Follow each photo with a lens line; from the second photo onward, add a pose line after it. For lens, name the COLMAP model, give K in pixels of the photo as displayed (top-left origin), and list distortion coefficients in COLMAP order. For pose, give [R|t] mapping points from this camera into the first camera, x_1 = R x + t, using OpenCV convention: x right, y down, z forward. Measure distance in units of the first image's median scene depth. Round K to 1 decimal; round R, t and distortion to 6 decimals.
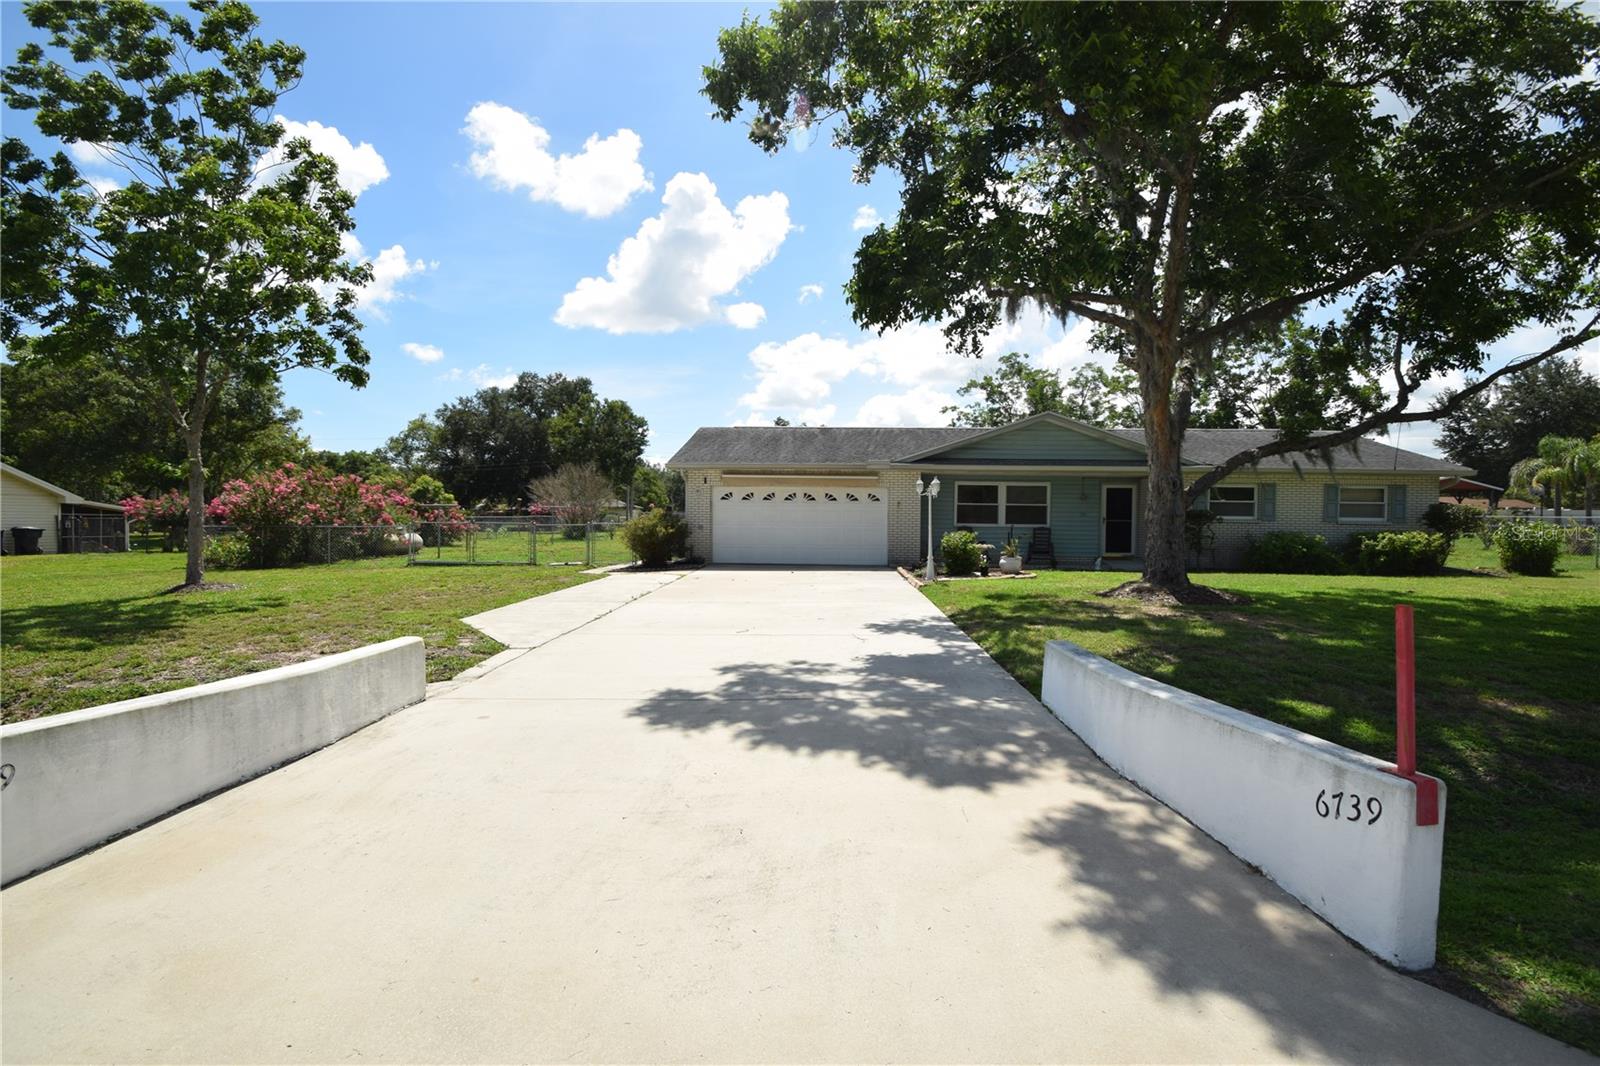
lens RADIAL K [[696.1, 0, 797.9], [0, 696.1, 551.2], [0, 0, 1]] dist [0.009744, -0.011771]
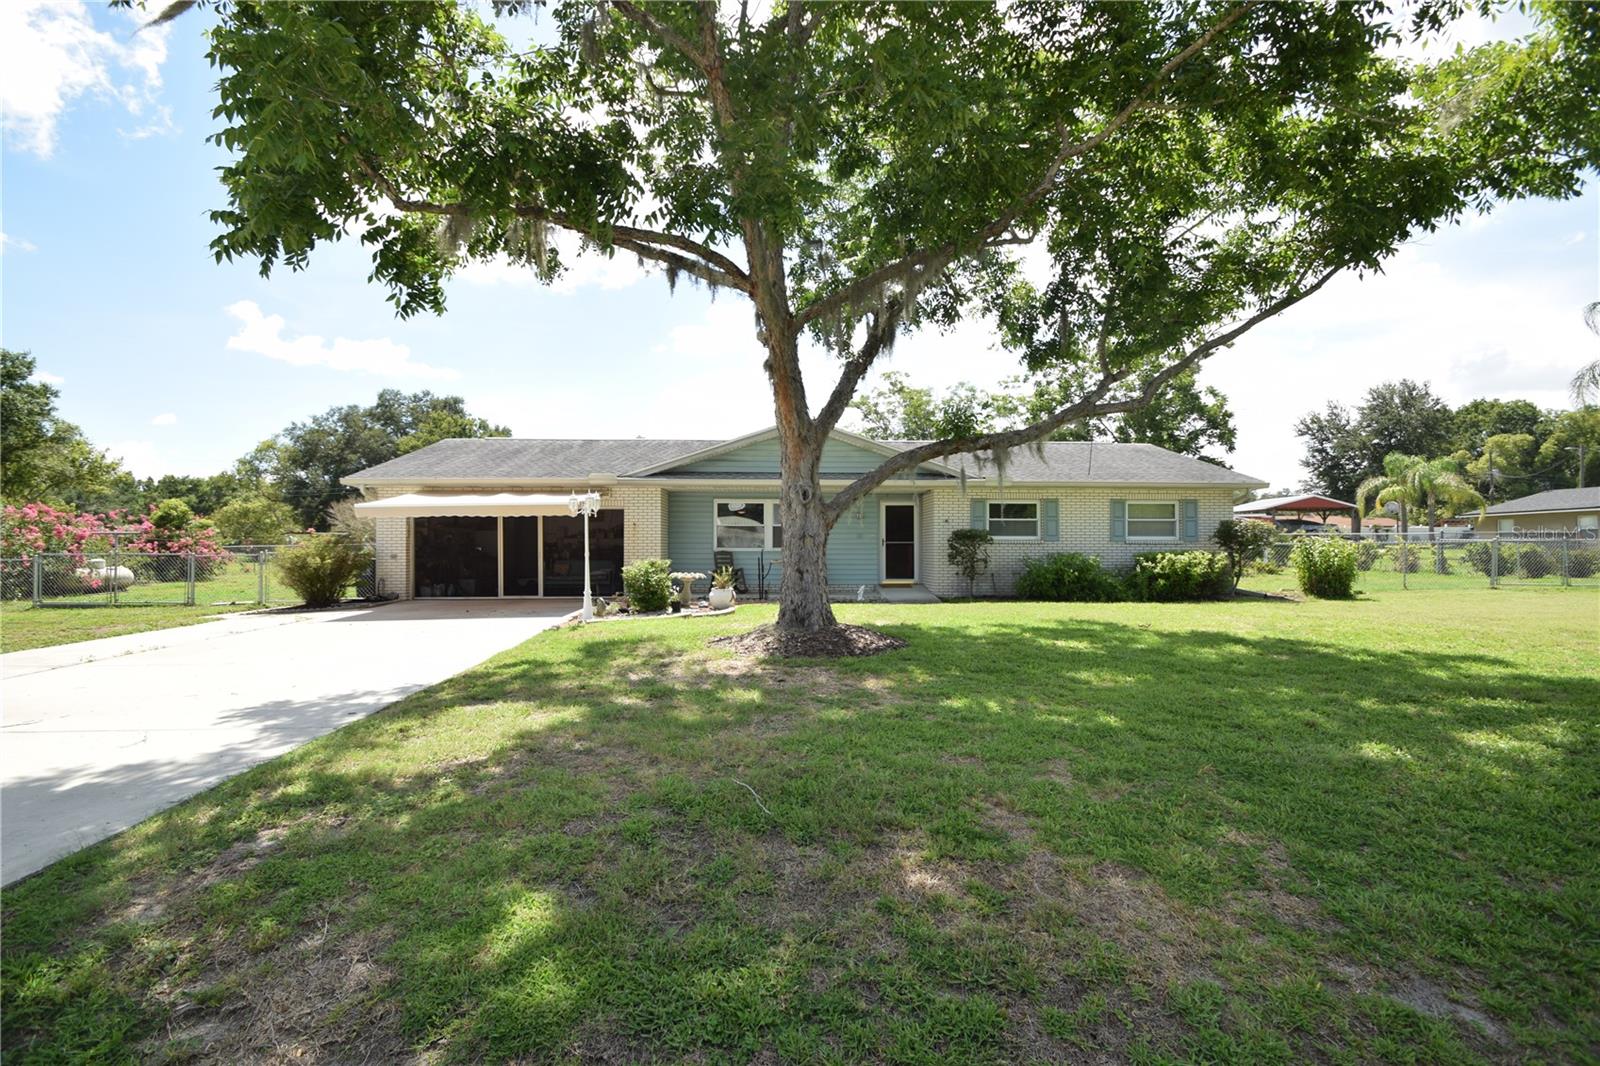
lens RADIAL K [[696.1, 0, 797.9], [0, 696.1, 551.2], [0, 0, 1]] dist [0.009744, -0.011771]
pose [[0.996072, -0.012037, 0.087724, 0.150236], [0.015106, 0.999294, -0.034405, -0.002694], [-0.087248, 0.035595, 0.995550, 0.079794]]
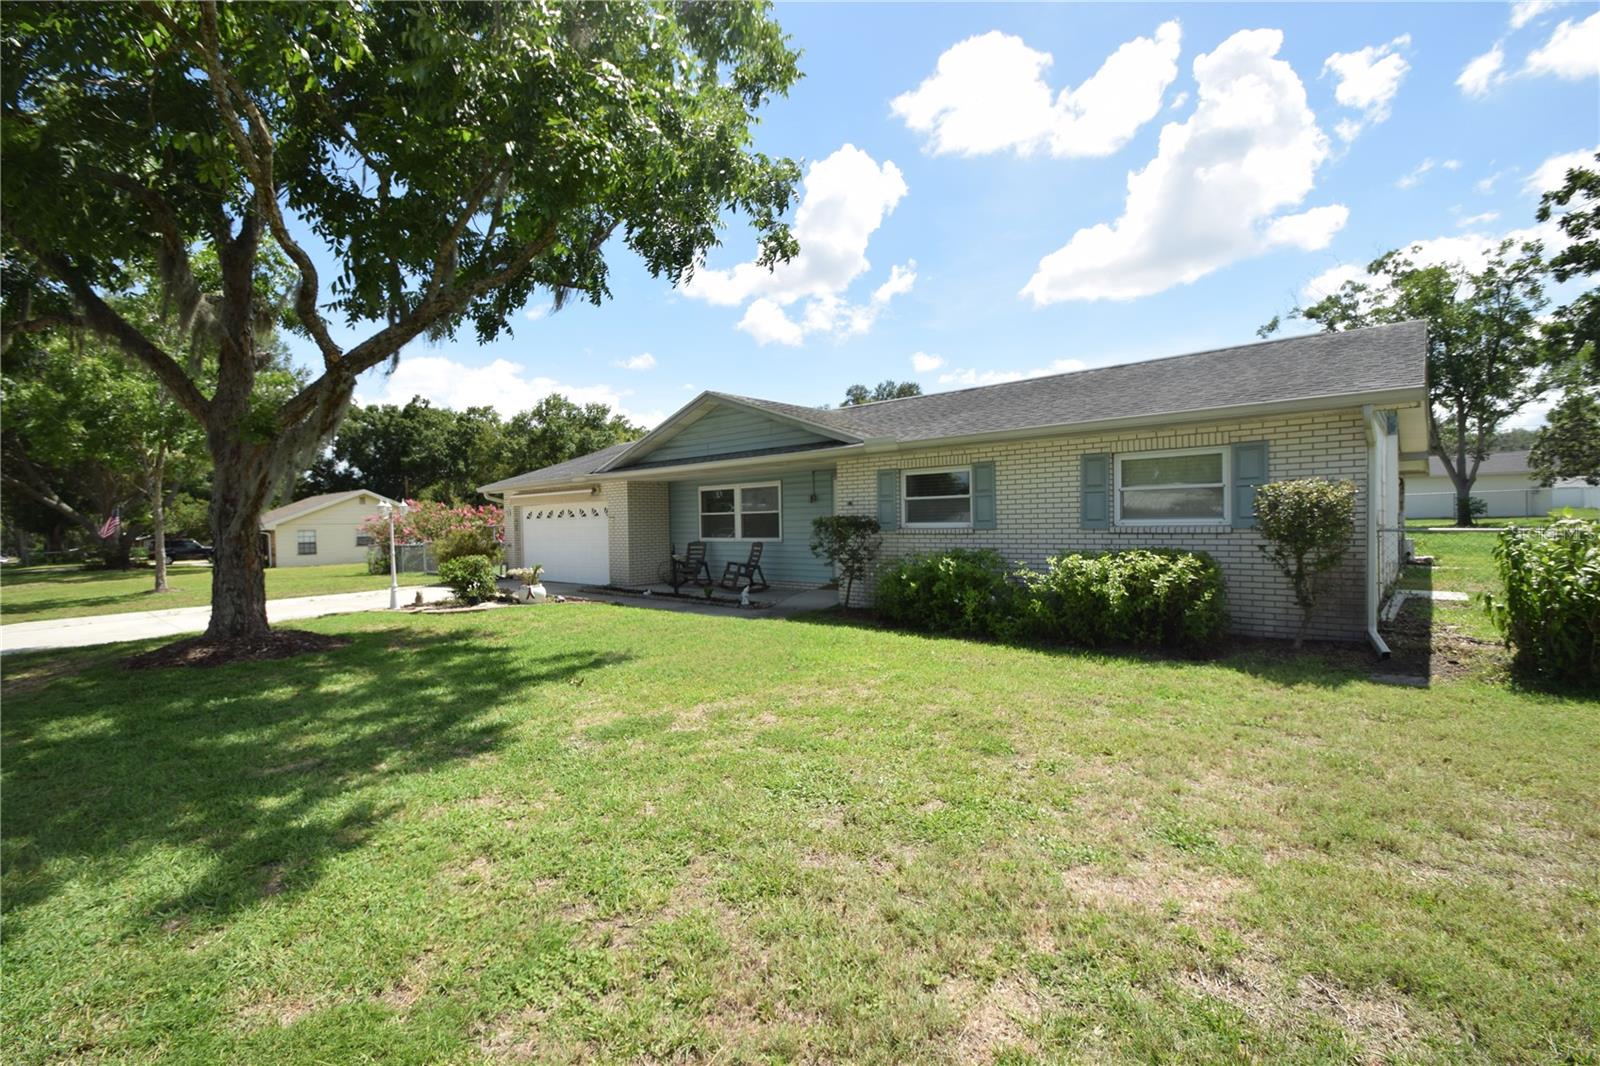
lens RADIAL K [[700.3, 0, 776.7], [0, 700.3, 533.7], [0, 0, 1]] dist [-0.003008, -0.023593]
pose [[0.754401, -0.015585, -0.656228, 0.500096], [-0.002981, 0.999626, -0.027167, -0.013593], [0.656407, 0.022451, 0.754073, 0.259871]]
